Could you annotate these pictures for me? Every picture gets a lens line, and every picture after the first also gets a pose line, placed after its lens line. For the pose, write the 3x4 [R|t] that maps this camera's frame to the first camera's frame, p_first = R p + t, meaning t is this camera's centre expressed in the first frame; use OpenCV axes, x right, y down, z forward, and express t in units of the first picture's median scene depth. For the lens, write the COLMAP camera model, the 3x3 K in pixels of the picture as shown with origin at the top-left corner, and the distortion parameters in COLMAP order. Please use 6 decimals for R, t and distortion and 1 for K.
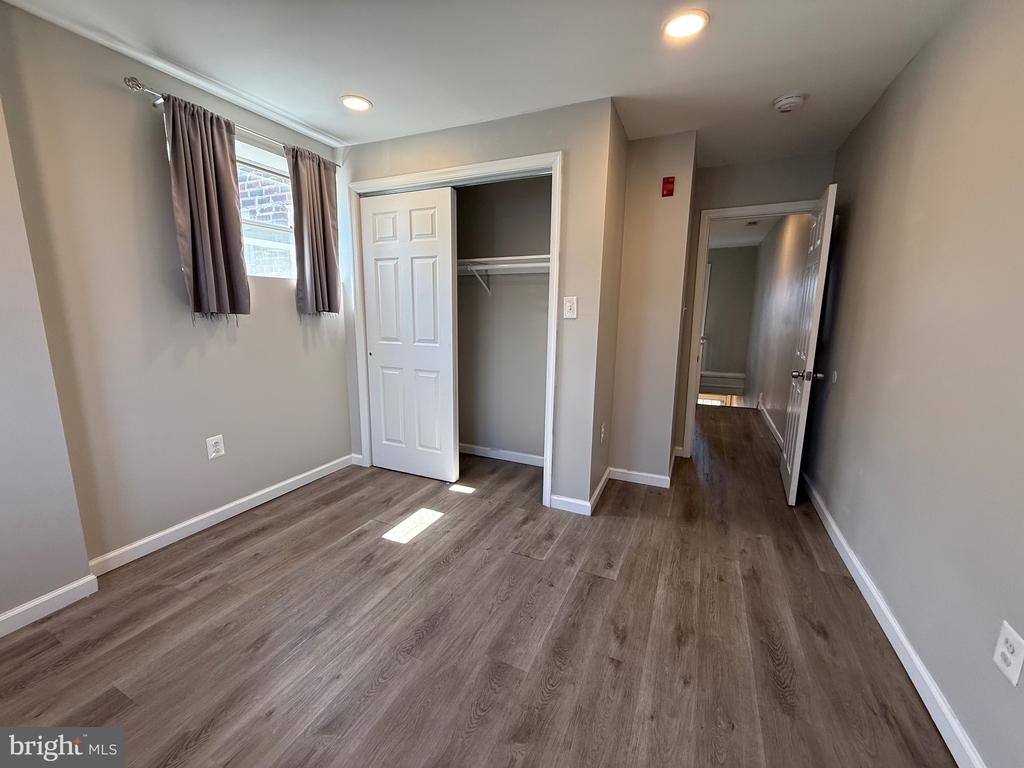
lens RADIAL K [[406.2, 0, 514.2], [0, 406.2, 378.9], [0, 0, 1]] dist [-0.003062, 0.000449]
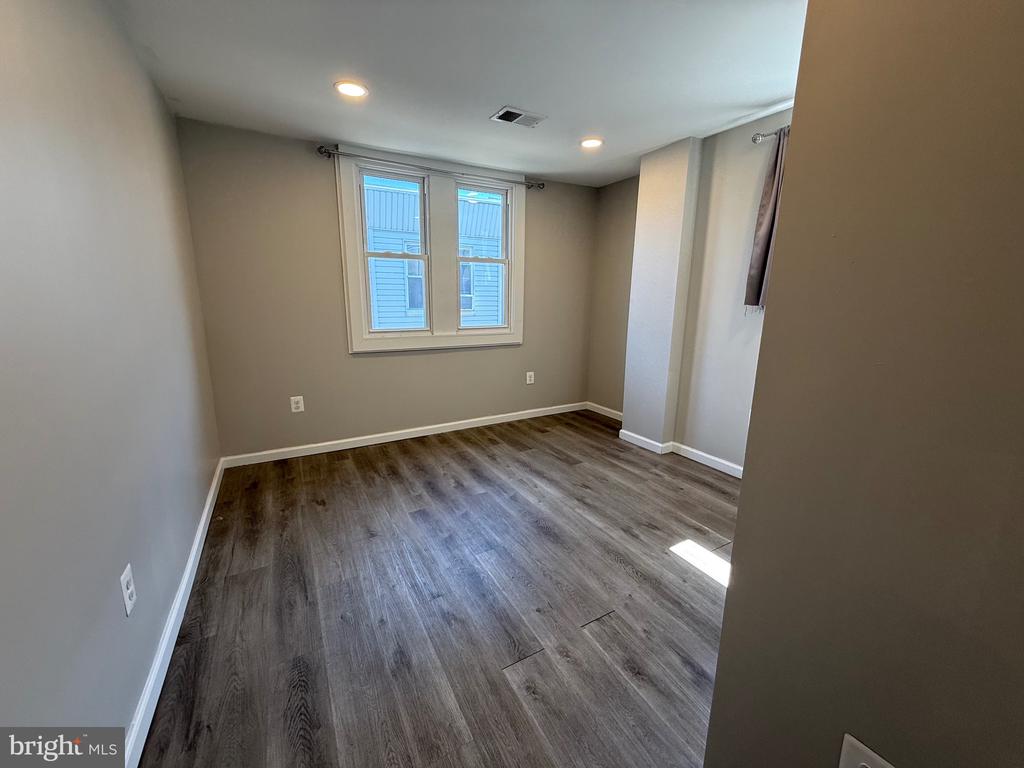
lens RADIAL K [[406.2, 0, 512.8], [0, 406.2, 385.1], [0, 0, 1]] dist [-0.003062, 0.000449]
pose [[-0.580815, 0.168494, -0.796407, 0.773490], [-0.148587, 0.939964, 0.307230, -0.239500], [0.800360, 0.296779, -0.520909, 1.292100]]
